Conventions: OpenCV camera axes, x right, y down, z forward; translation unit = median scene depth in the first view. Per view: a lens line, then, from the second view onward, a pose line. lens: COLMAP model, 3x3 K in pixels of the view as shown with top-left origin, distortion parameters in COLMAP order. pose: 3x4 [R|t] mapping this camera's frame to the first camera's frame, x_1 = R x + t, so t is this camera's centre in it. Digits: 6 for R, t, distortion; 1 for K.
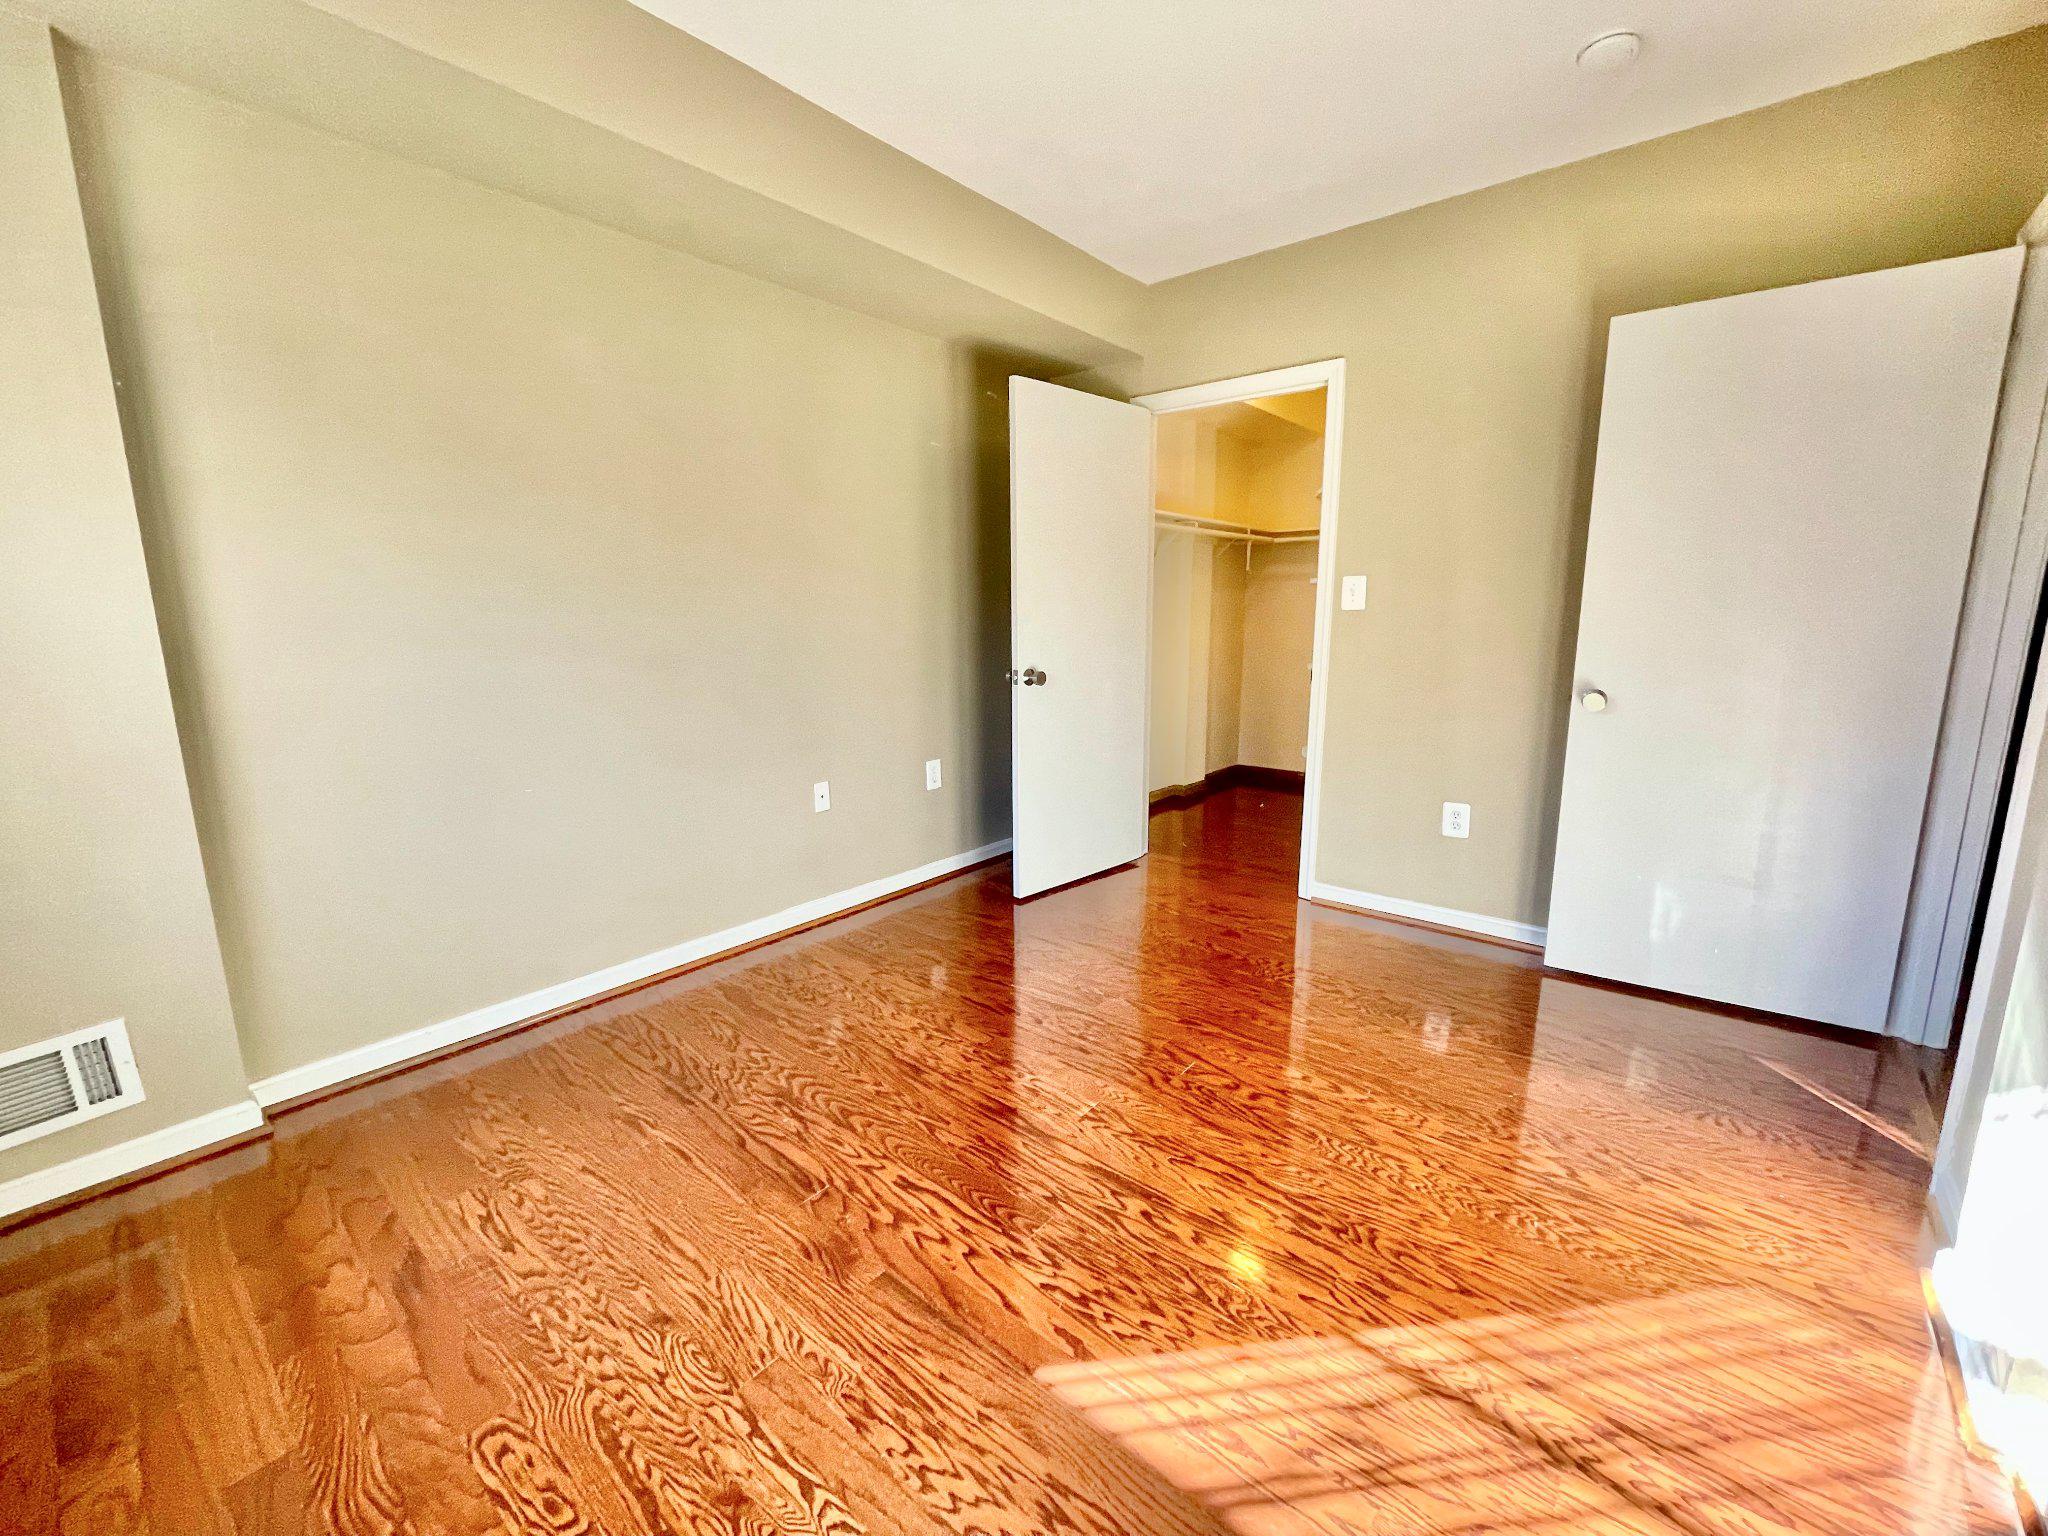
lens RADIAL K [[835.5, 0, 1024.0], [0, 835.5, 768.0], [0, 0, 1]] dist [-0.014320, -0.000198]
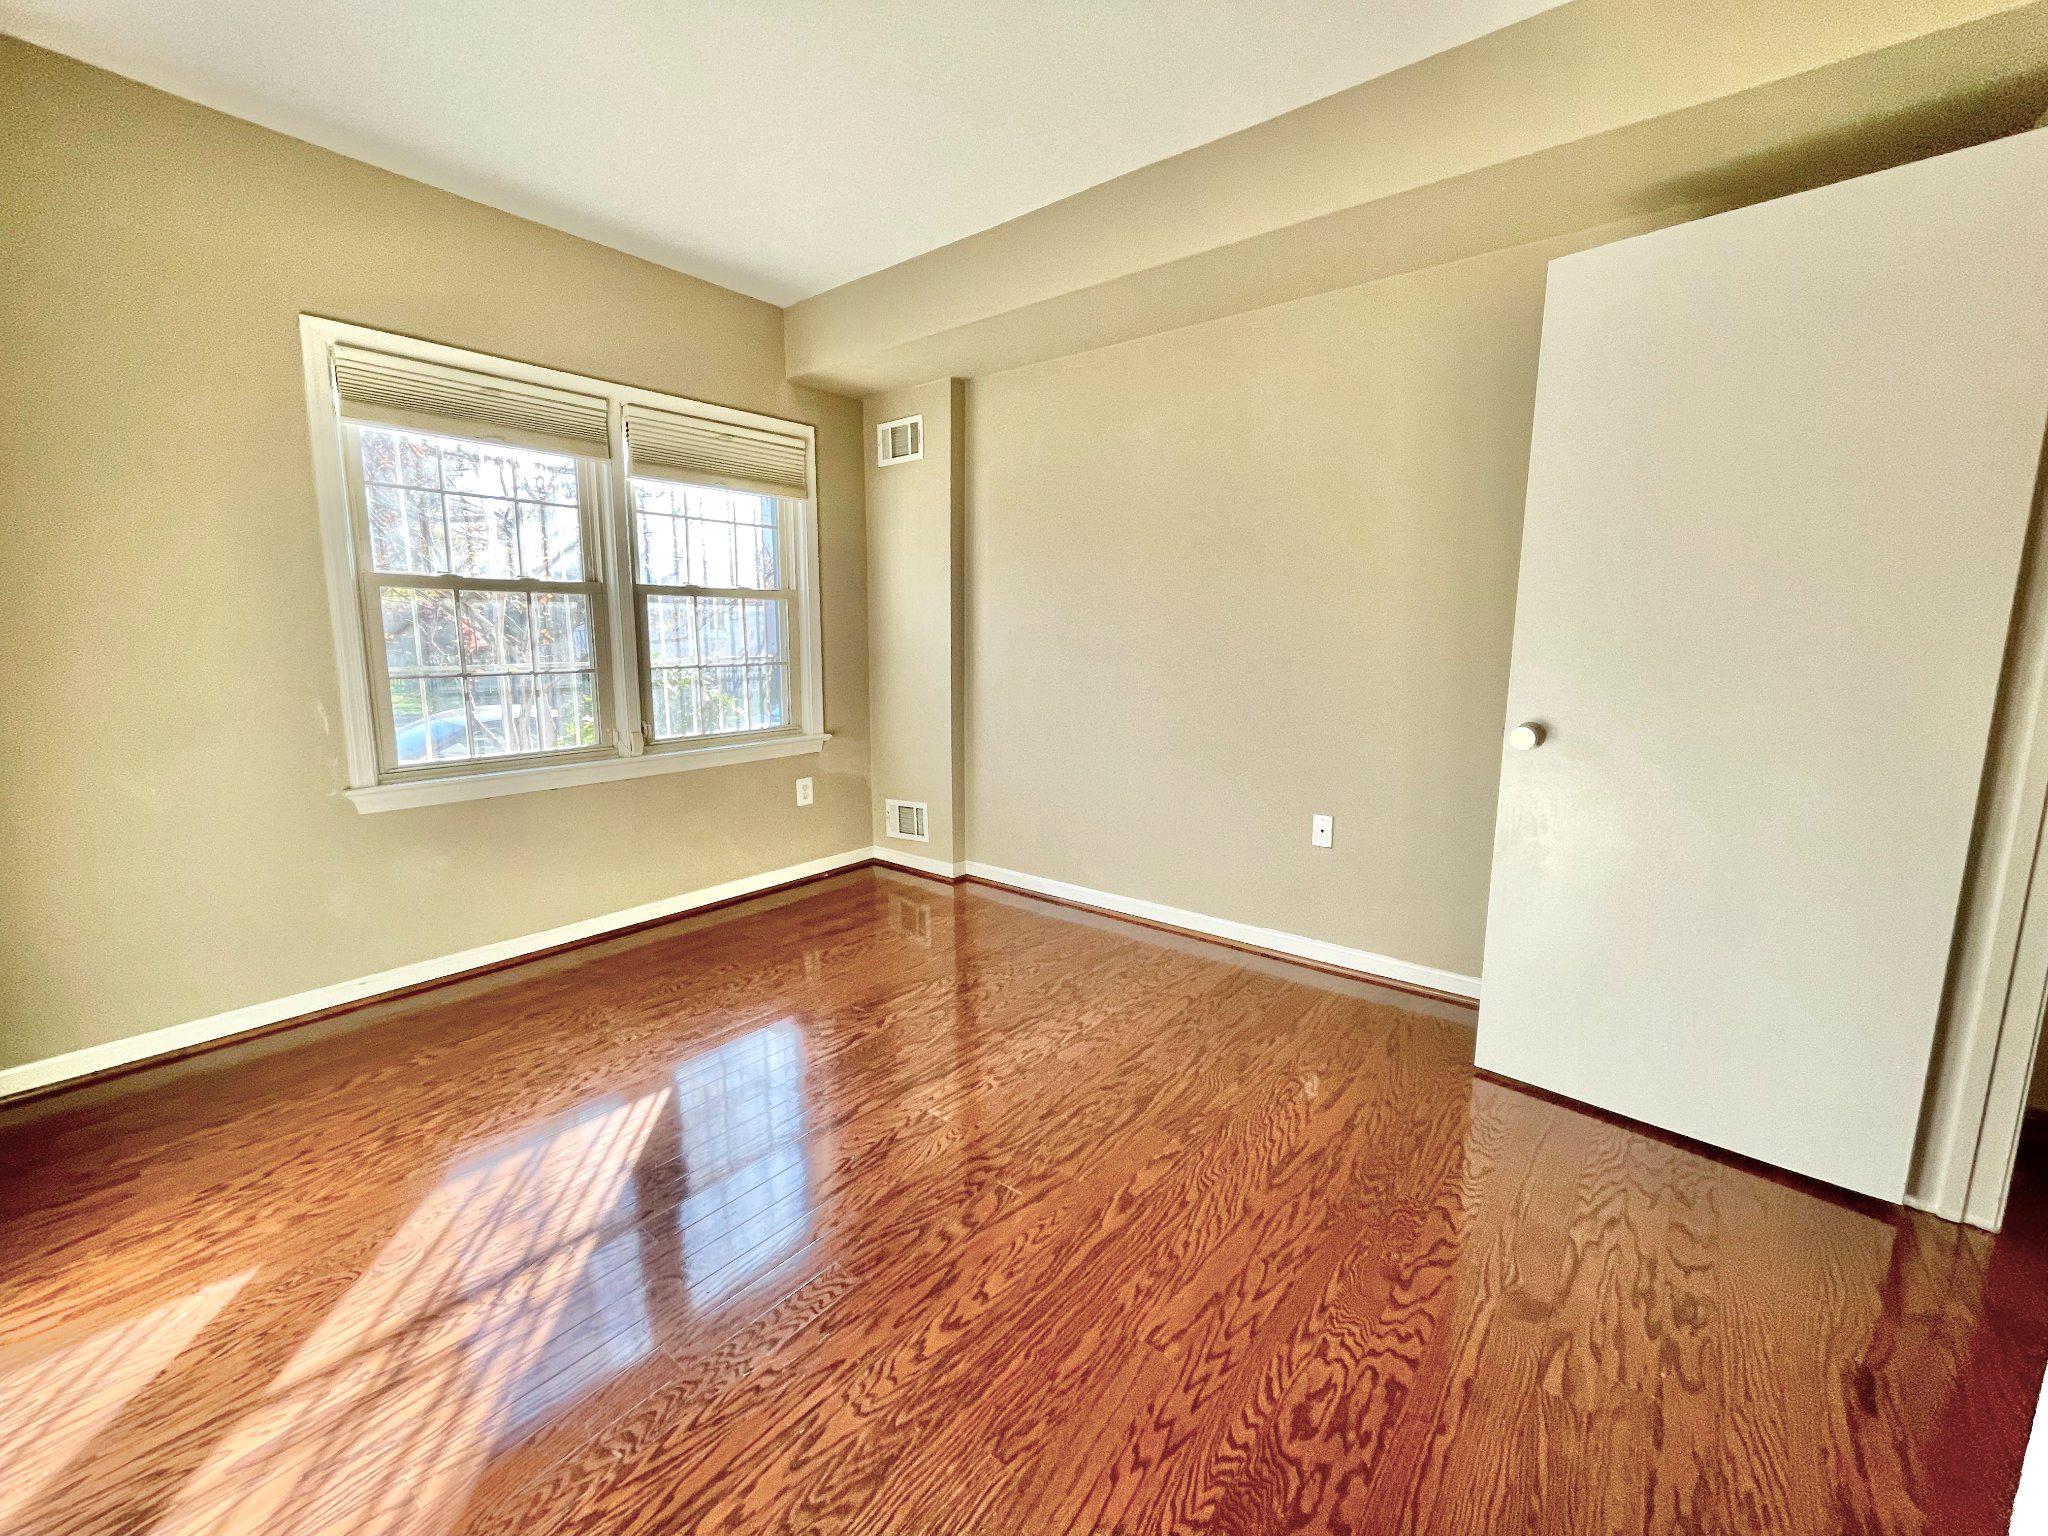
lens RADIAL K [[835.5, 0, 1024.0], [0, 835.5, 768.0], [0, 0, 1]] dist [-0.014320, -0.000198]
pose [[0.012827, 0.165029, -0.986205, 1.112097], [-0.190538, 0.968618, 0.159608, -0.200580], [0.981596, 0.185862, 0.043869, 1.079613]]
